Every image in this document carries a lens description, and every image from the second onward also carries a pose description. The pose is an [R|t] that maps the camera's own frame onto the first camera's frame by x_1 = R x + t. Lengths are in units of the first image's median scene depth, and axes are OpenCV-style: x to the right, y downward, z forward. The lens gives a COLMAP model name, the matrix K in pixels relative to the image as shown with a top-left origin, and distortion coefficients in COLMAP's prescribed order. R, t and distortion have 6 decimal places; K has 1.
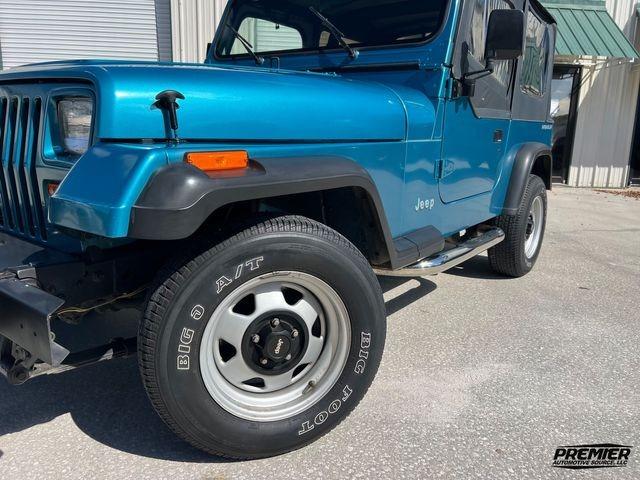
lens RADIAL K [[485.8, 0, 320.0], [0, 485.8, 240.0], [0, 0, 1]] dist [0.047287, -0.049763]
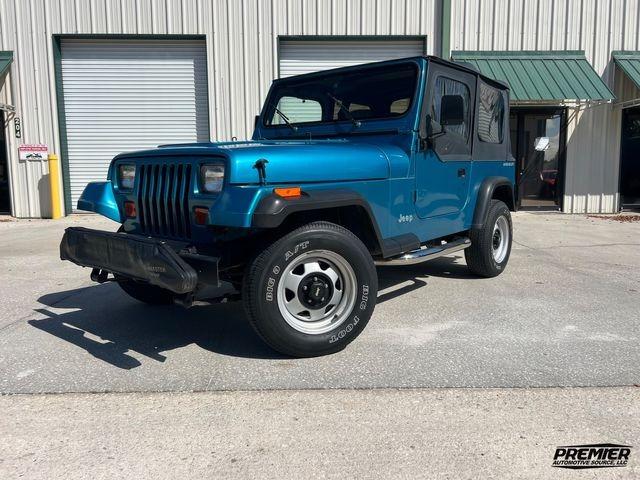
lens RADIAL K [[461.5, 0, 320.2], [0, 461.5, 234.1], [0, 0, 1]] dist [0.040786, -0.040559]
pose [[0.998657, -0.031891, -0.040828, 0.002792], [0.028242, 0.995804, -0.087044, 0.134238], [0.043433, 0.085774, 0.995367, -0.658764]]
